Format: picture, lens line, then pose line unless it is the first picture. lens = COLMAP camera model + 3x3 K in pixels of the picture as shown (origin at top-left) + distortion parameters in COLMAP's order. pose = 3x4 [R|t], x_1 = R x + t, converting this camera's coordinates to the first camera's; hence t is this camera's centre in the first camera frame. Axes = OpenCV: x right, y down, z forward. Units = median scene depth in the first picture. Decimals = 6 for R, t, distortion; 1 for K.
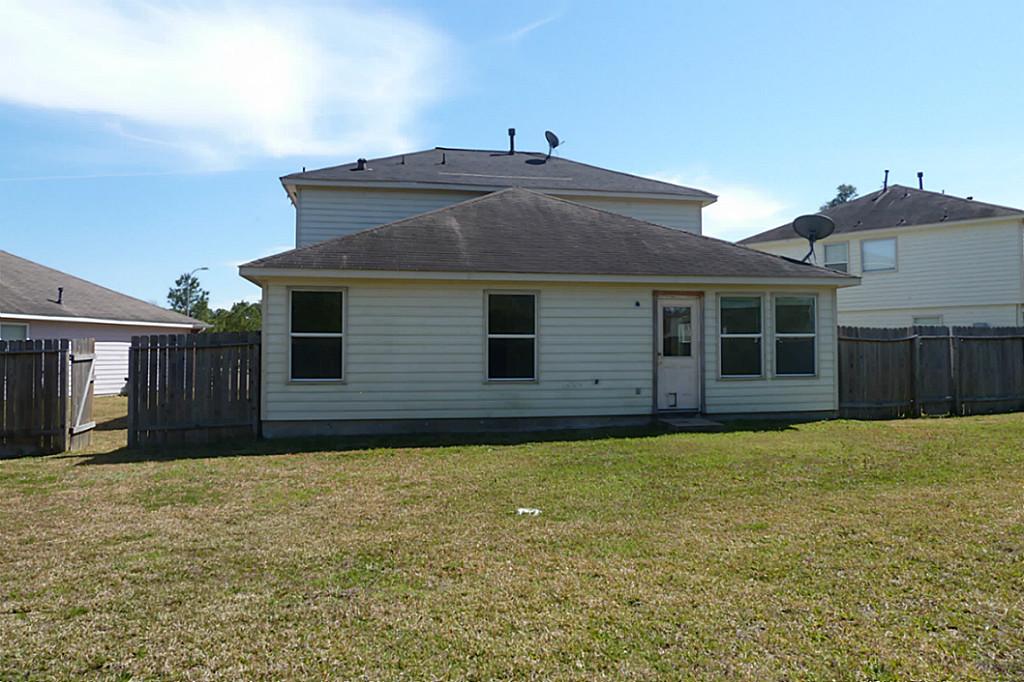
lens RADIAL K [[808.5, 0, 512.0], [0, 808.5, 341.0], [0, 0, 1]] dist [-0.005948, -0.005021]
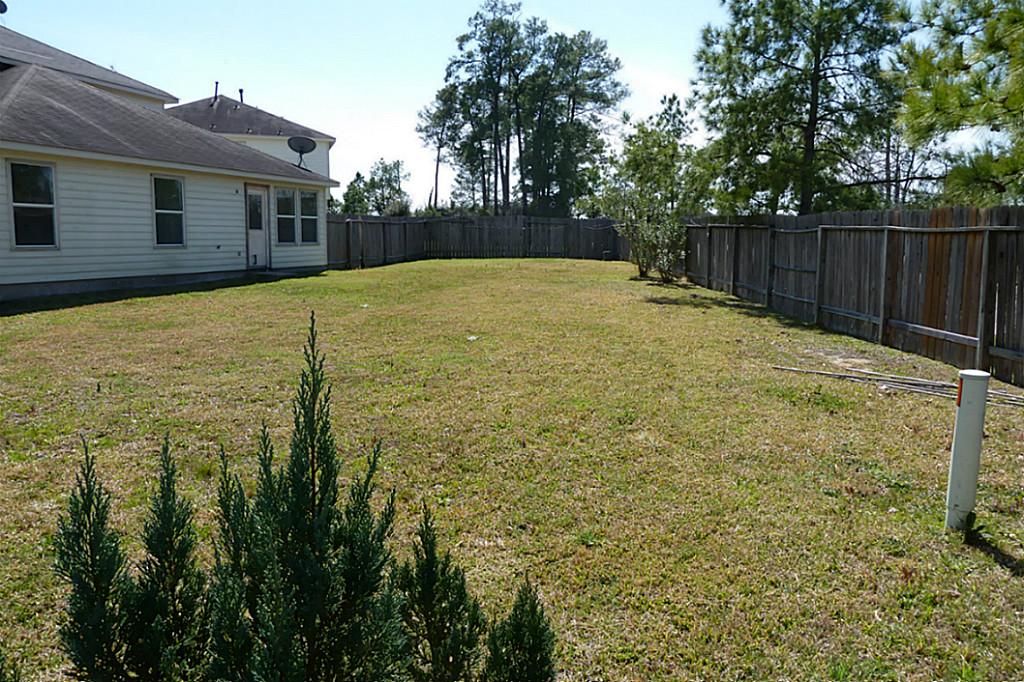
lens RADIAL K [[808.5, 0, 512.0], [0, 808.5, 341.0], [0, 0, 1]] dist [-0.005948, -0.005021]
pose [[0.487010, -0.102878, 0.867316, -0.852414], [-0.038342, 0.989563, 0.138908, -0.001838], [-0.872554, -0.100904, 0.477982, -0.112514]]
